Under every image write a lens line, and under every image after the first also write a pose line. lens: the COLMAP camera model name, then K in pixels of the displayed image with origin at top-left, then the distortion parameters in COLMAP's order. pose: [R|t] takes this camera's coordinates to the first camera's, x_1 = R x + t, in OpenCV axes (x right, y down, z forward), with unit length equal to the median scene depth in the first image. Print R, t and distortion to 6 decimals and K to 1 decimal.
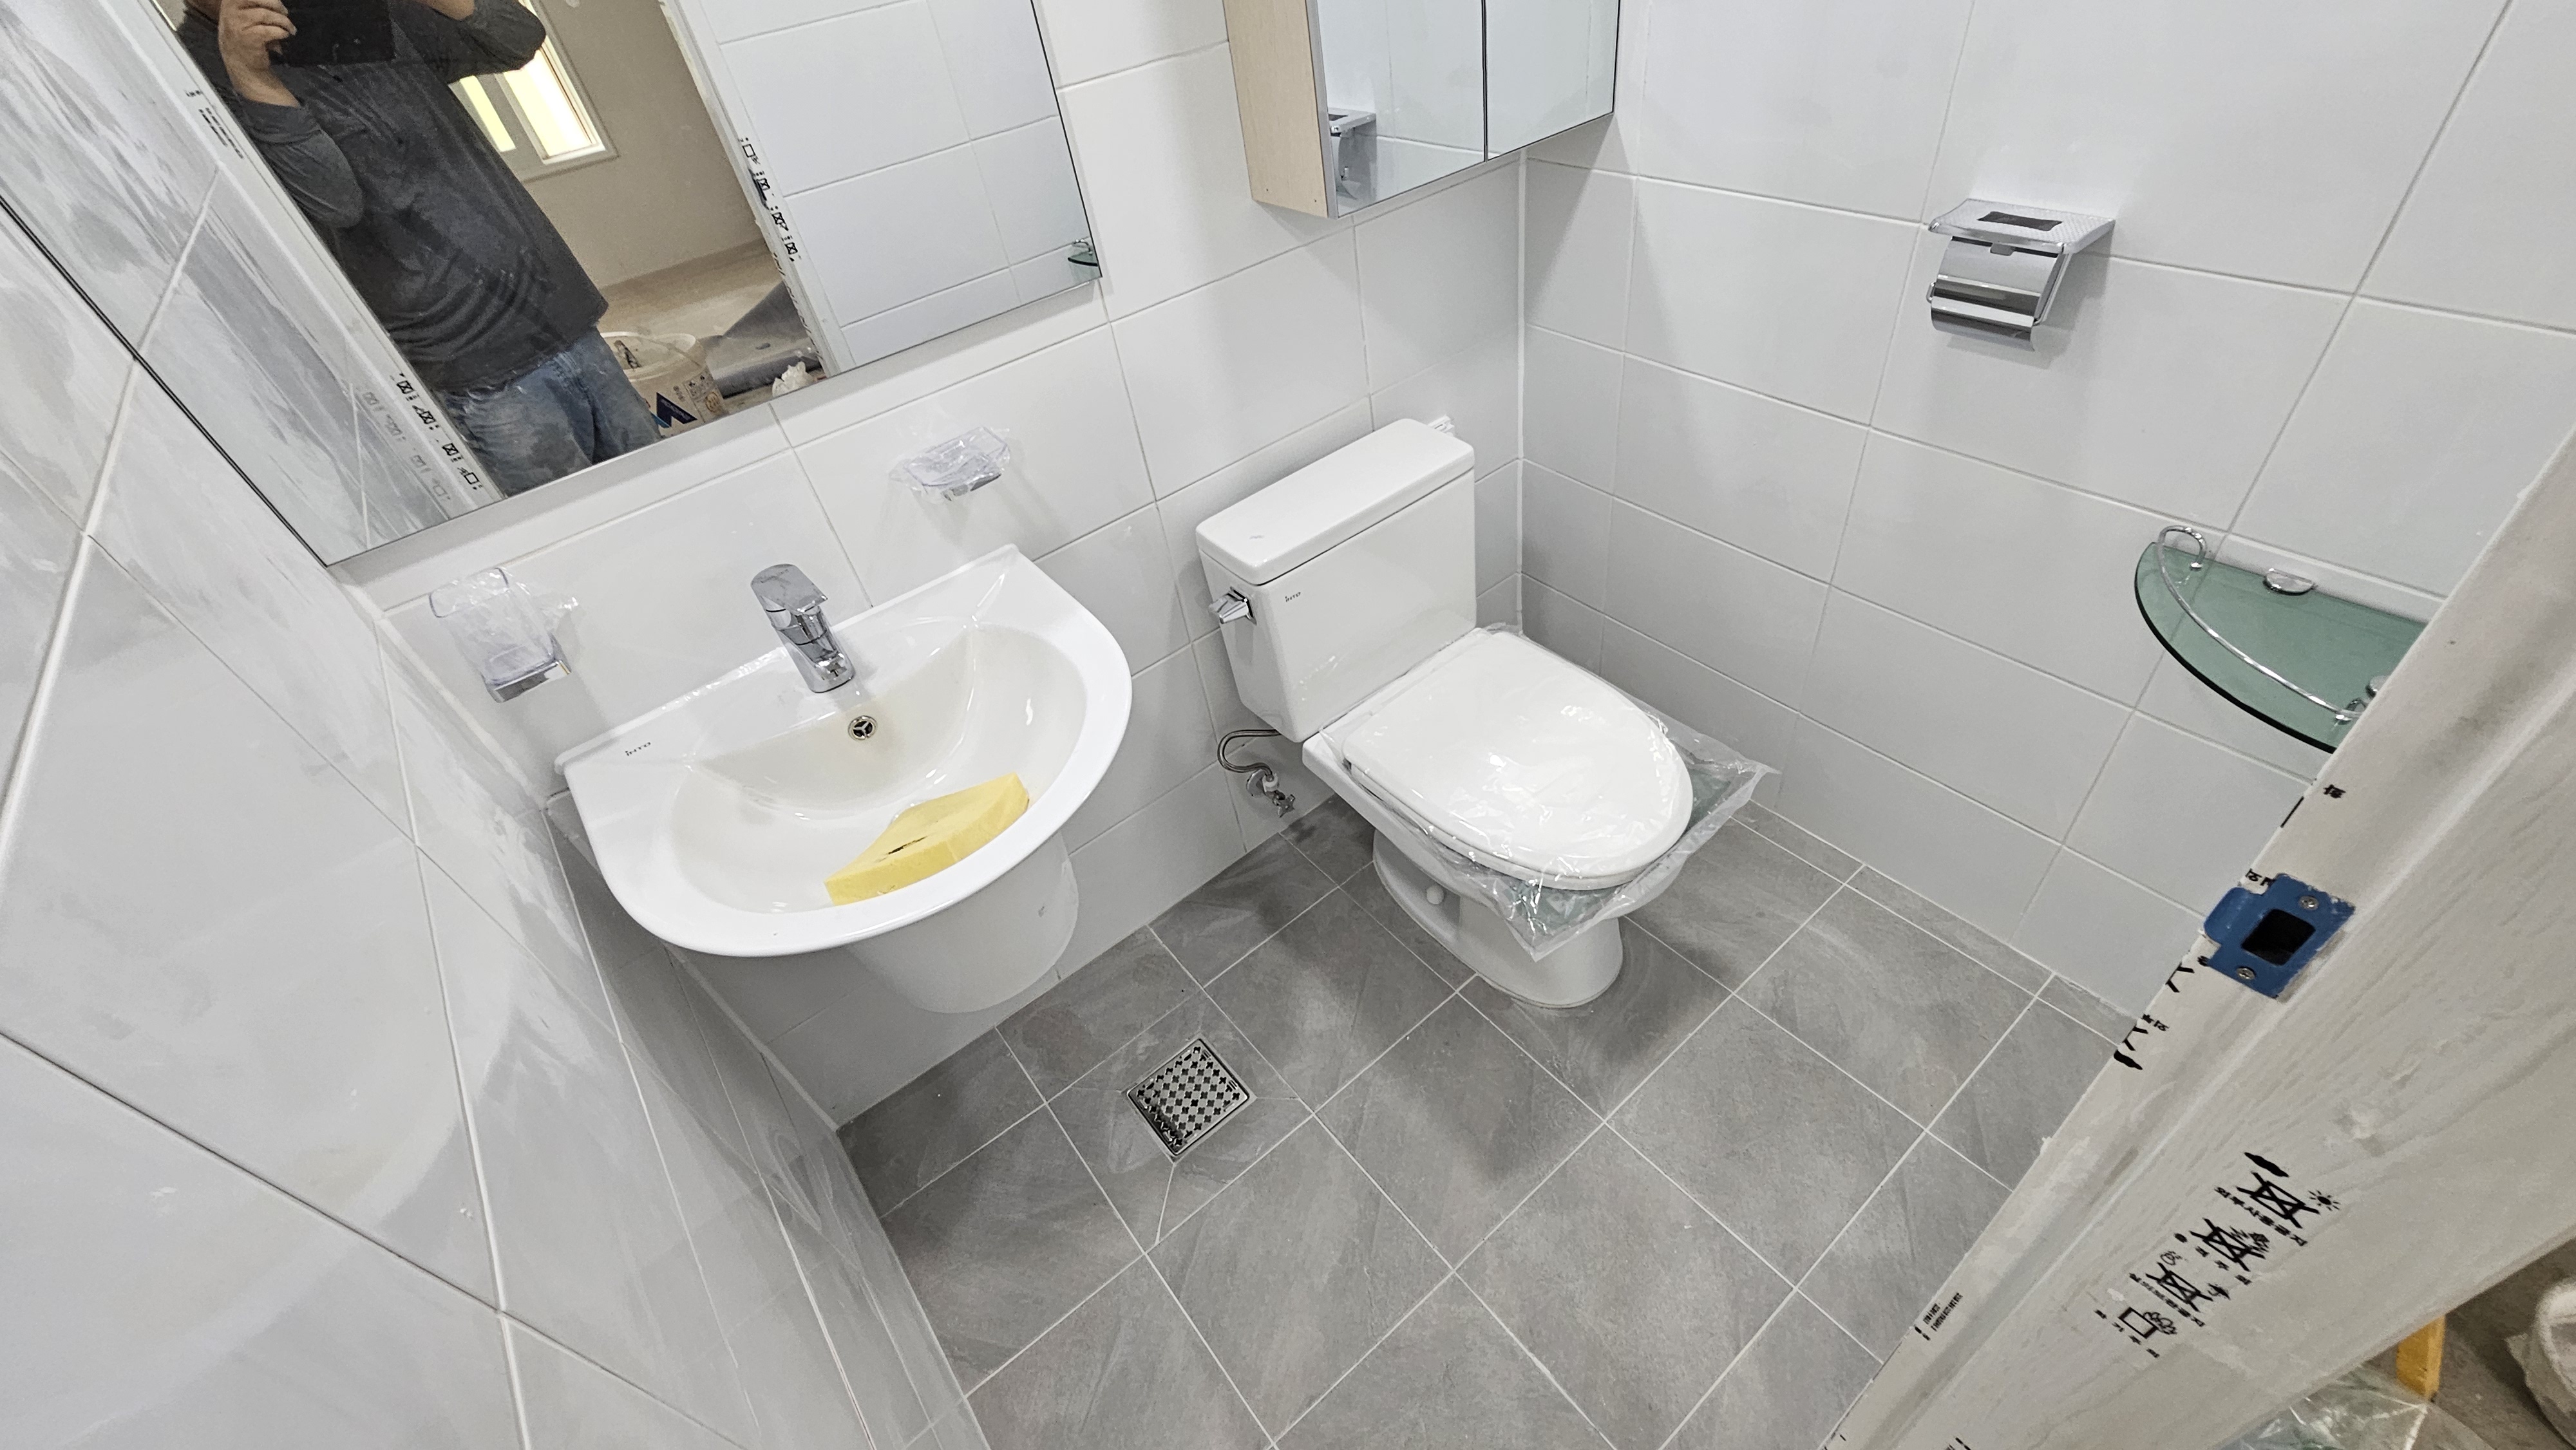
lens RADIAL K [[1050.7, 0, 1319.1], [0, 1050.7, 723.1], [0, 0, 1]] dist [-0.002304, -0.001901]
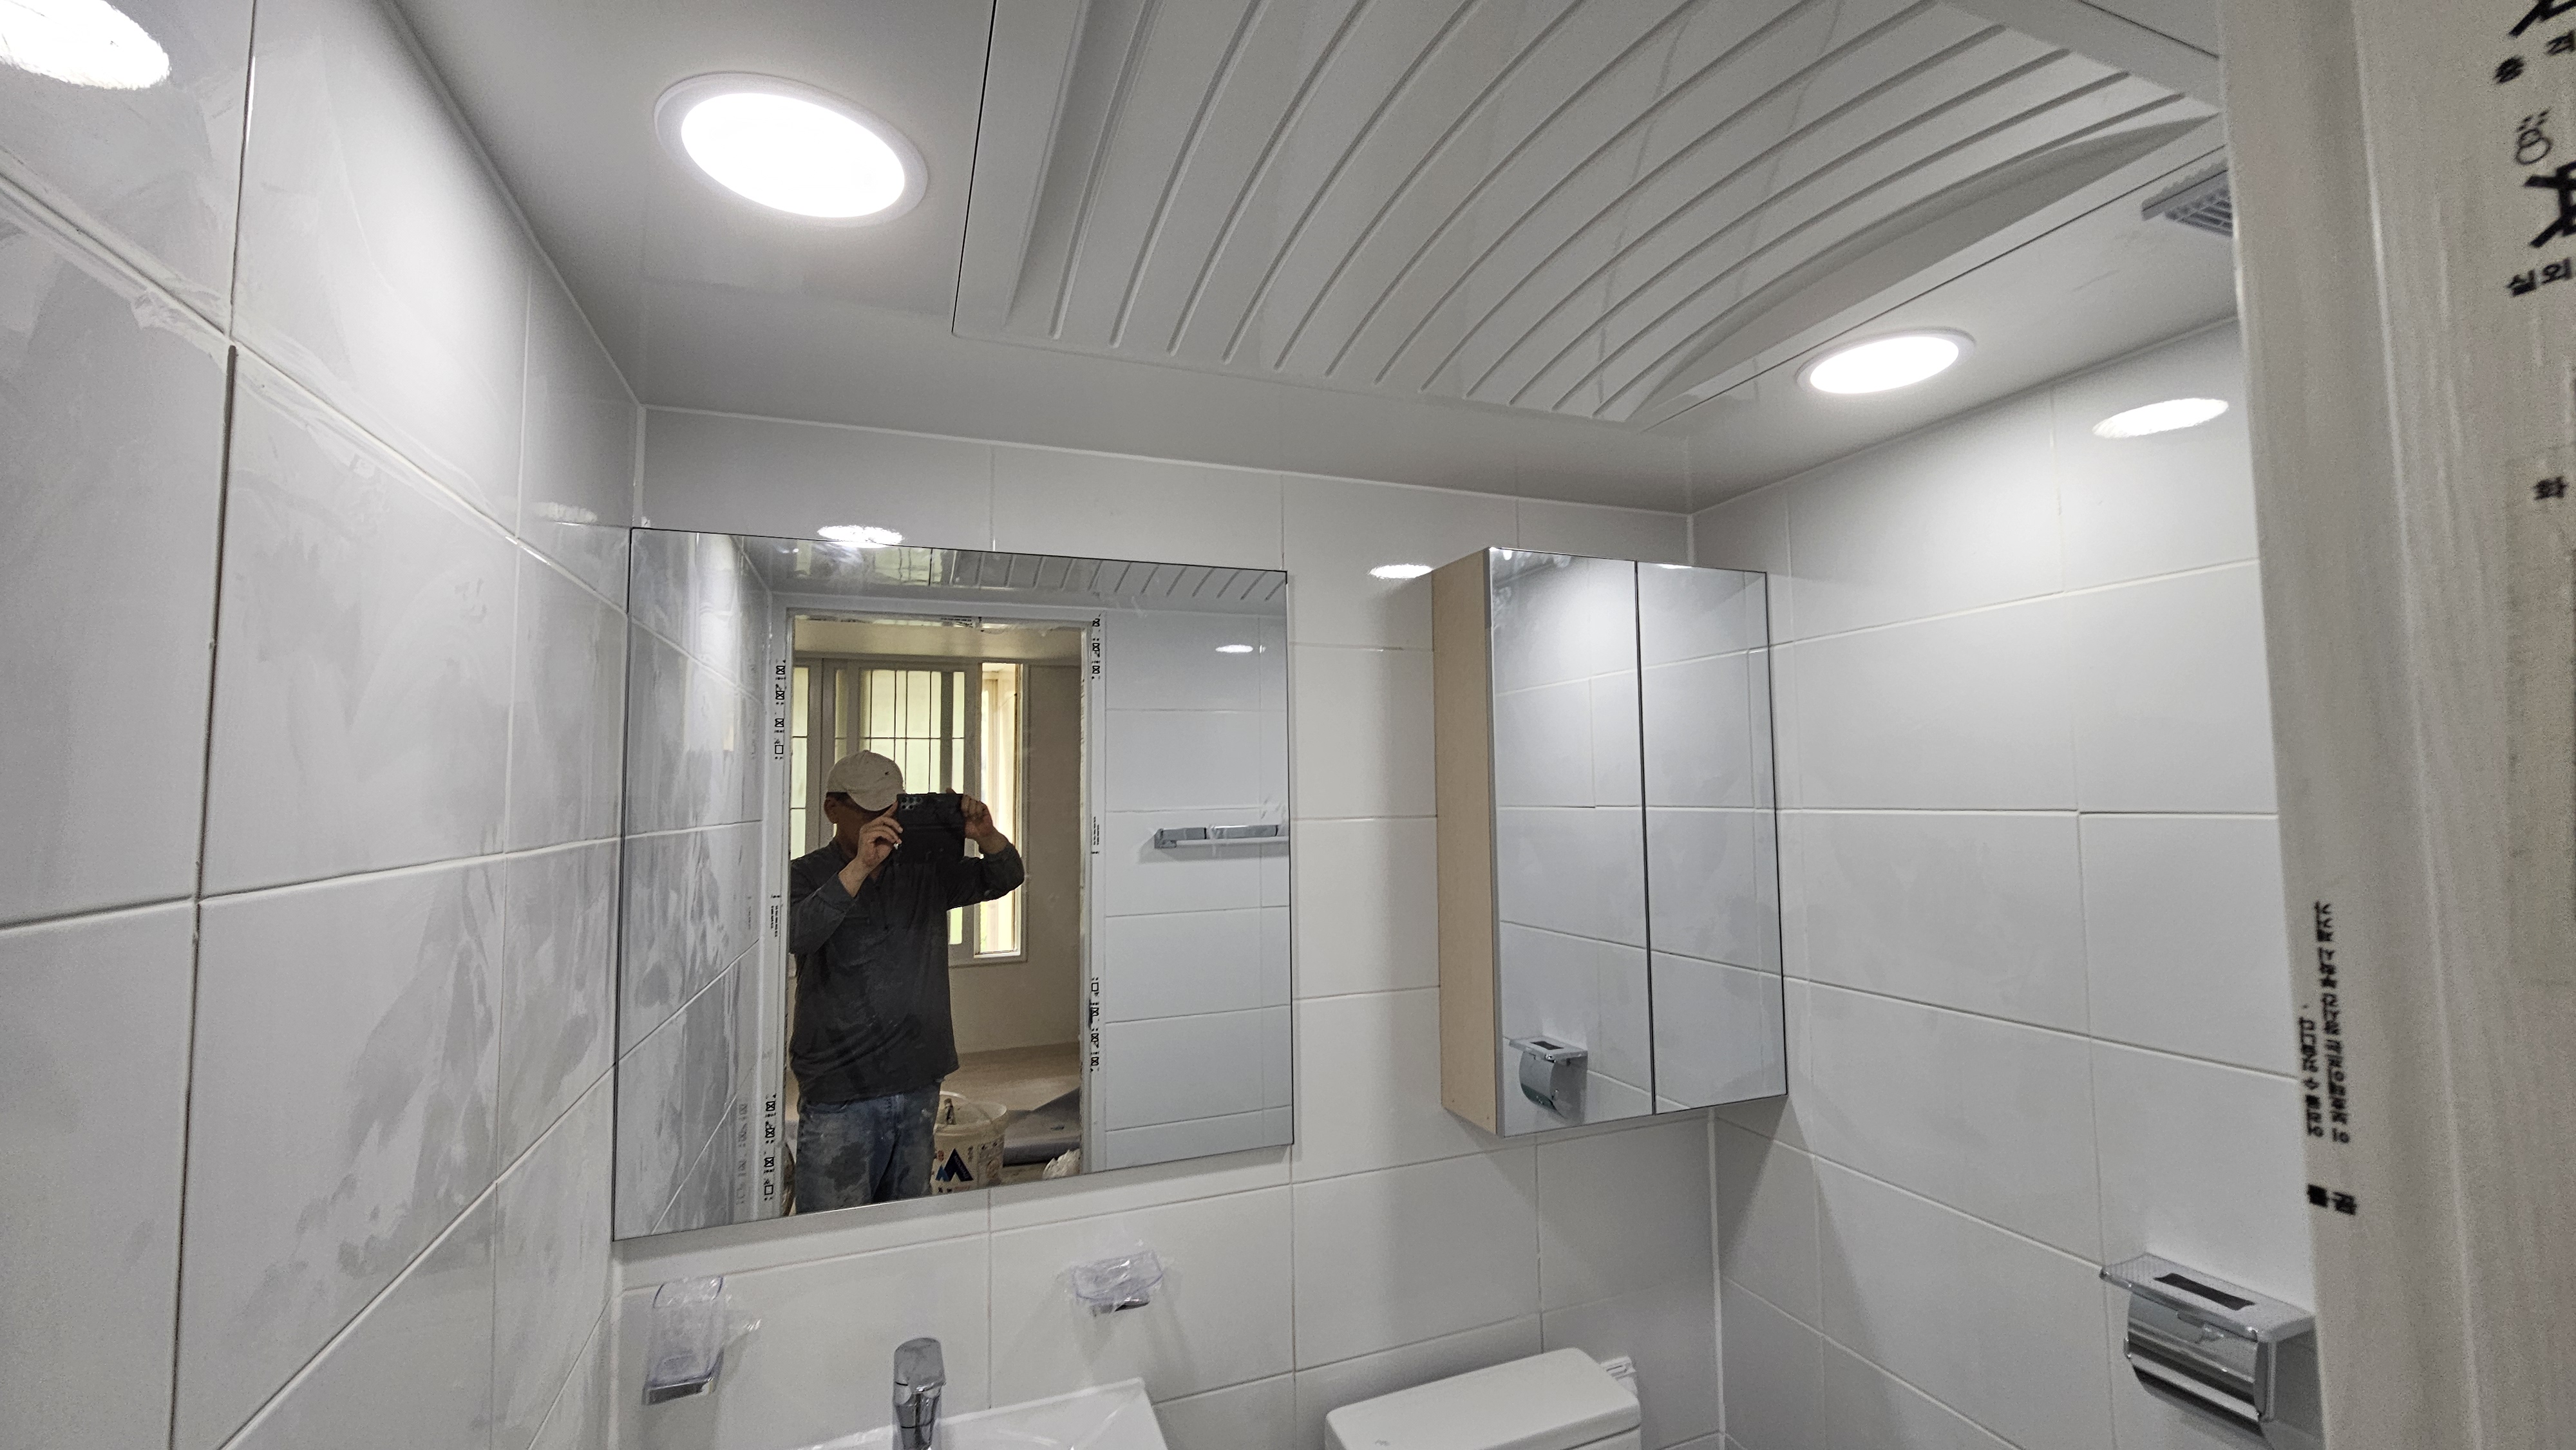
lens RADIAL K [[1050.7, 0, 1319.1], [0, 1050.7, 723.1], [0, 0, 1]] dist [-0.002304, -0.001901]
pose [[0.948524, 0.087725, -0.304312, 0.116104], [-0.276246, 0.699091, -0.659515, 0.007166], [0.154886, 0.709631, 0.687338, -0.109816]]
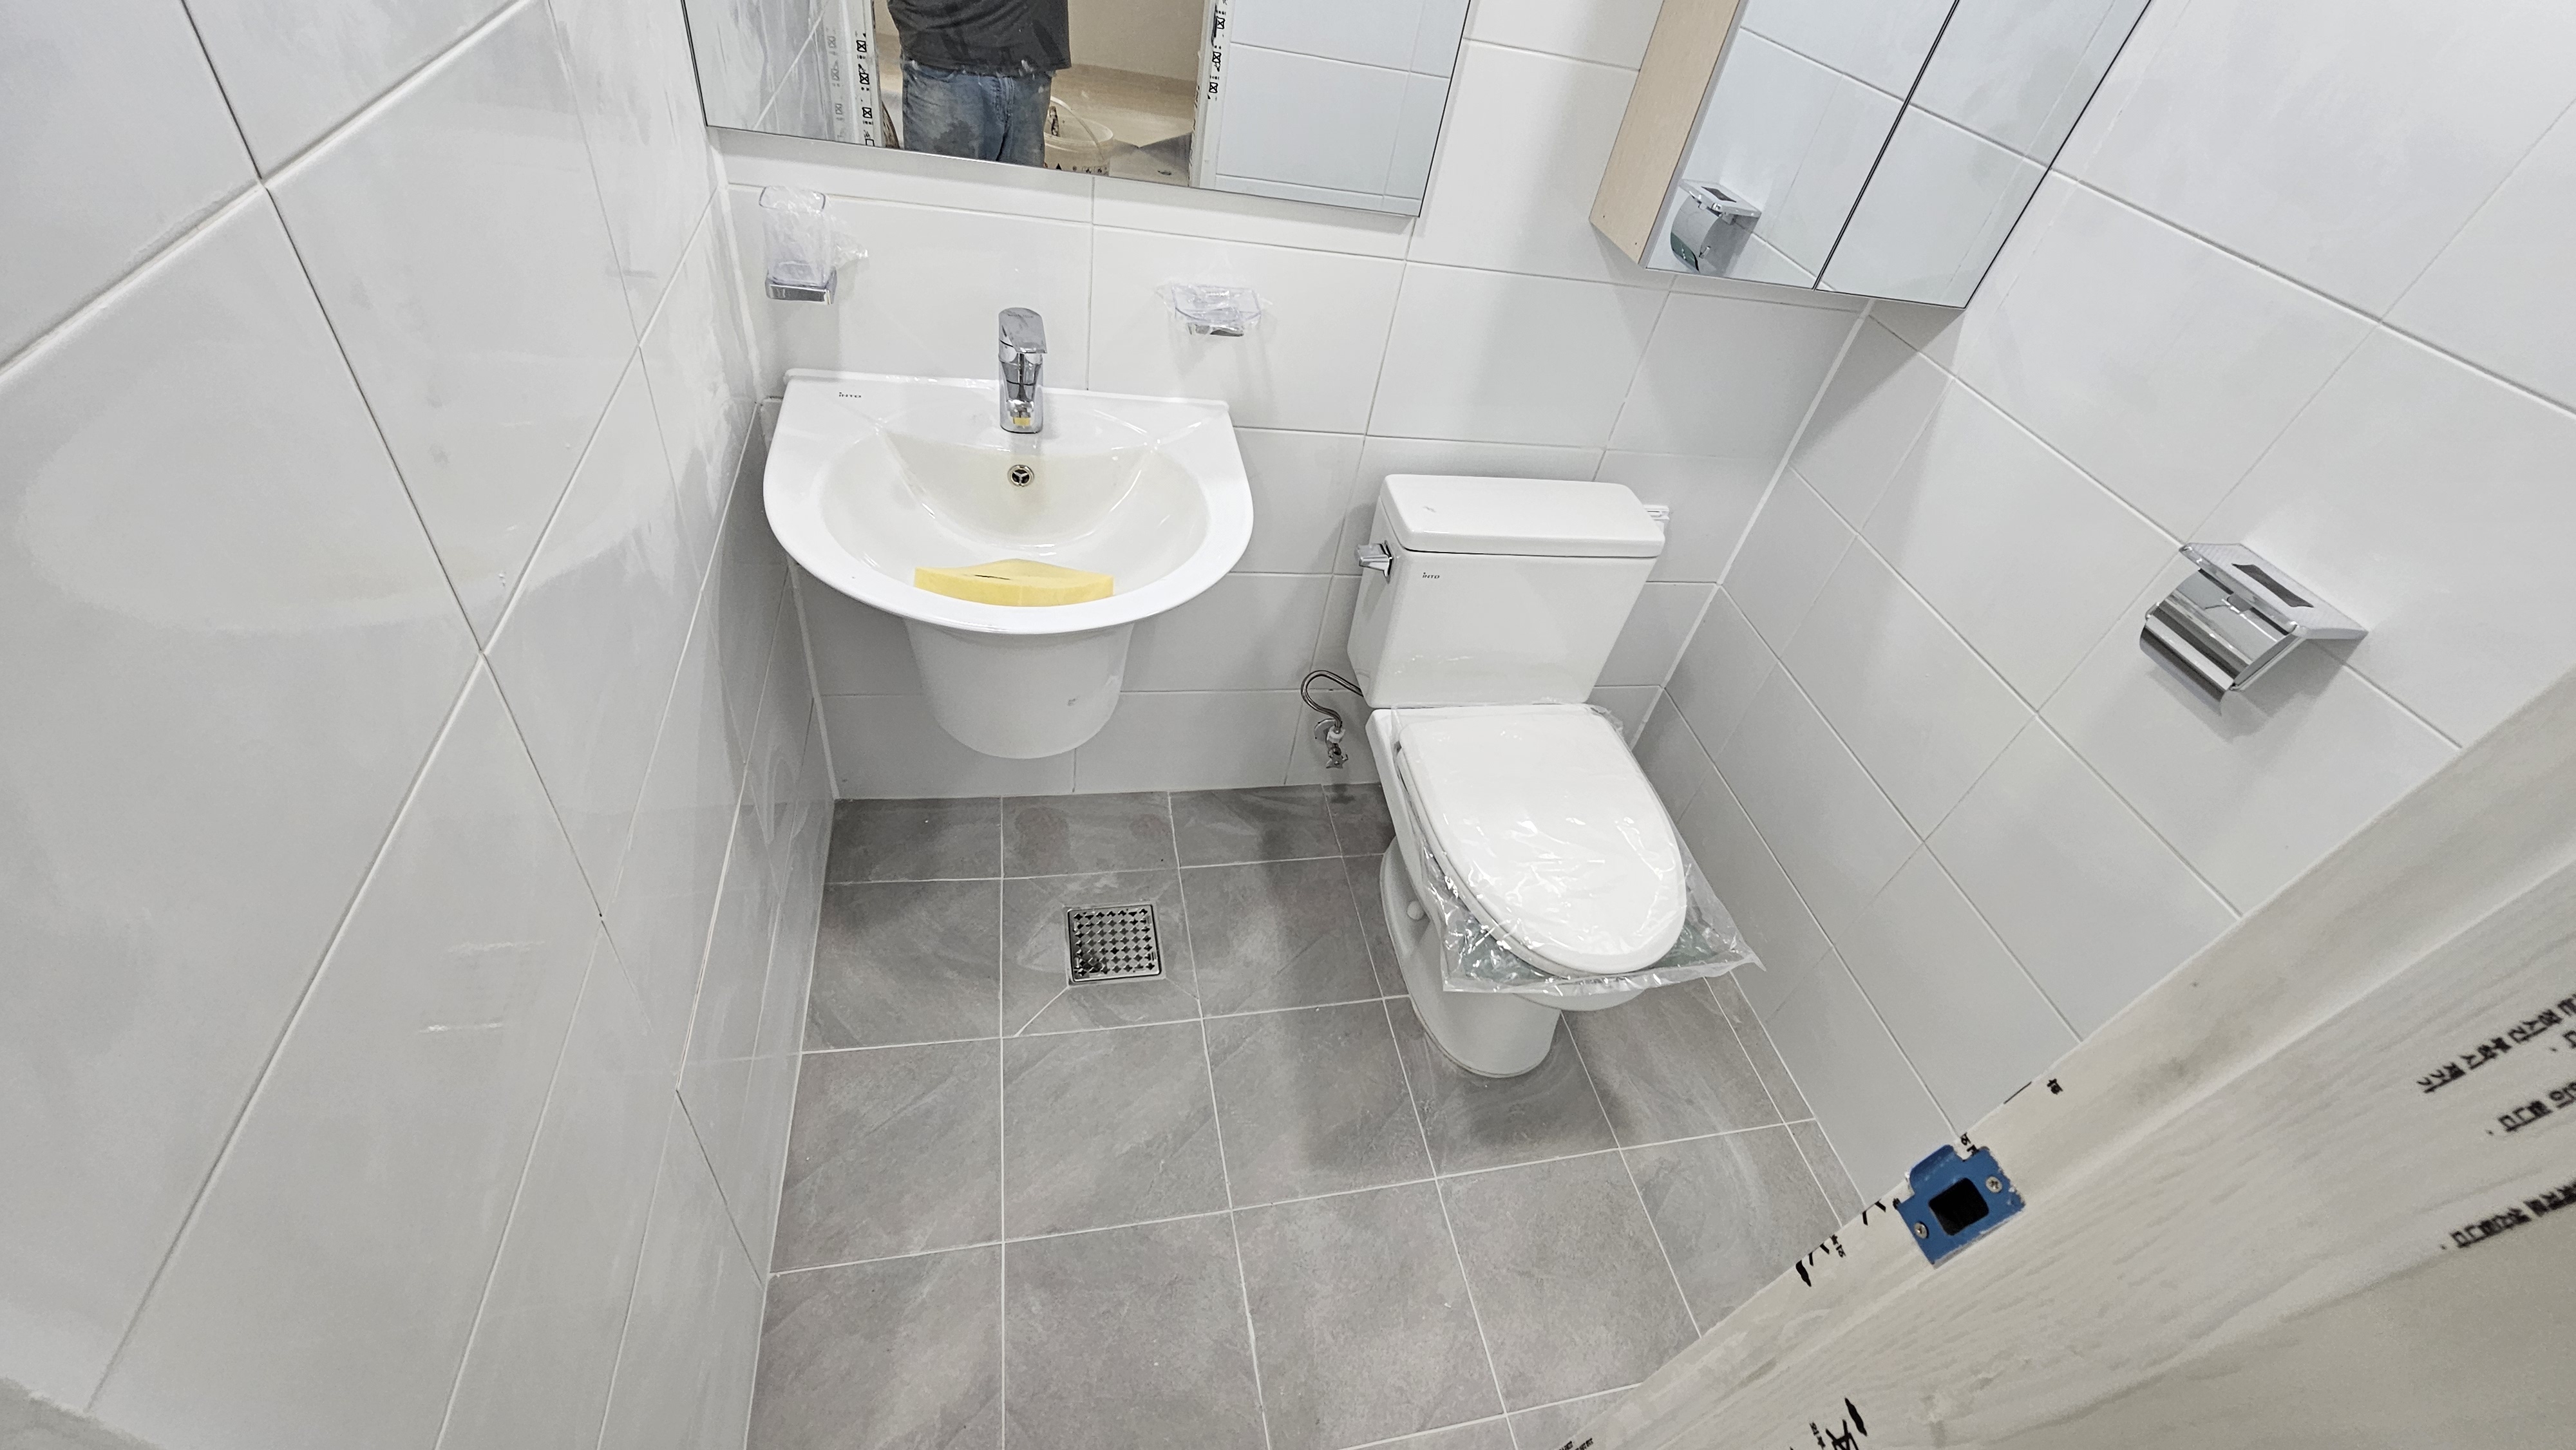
lens RADIAL K [[1050.3, 0, 1321.3], [0, 1050.3, 725.3], [0, 0, 1]] dist [-0.000811, -0.000501]
pose [[0.850997, 0.507726, -0.134232, 0.097913], [-0.508343, 0.860551, 0.032231, 0.028521], [0.131878, 0.040808, 0.990426, -0.037755]]
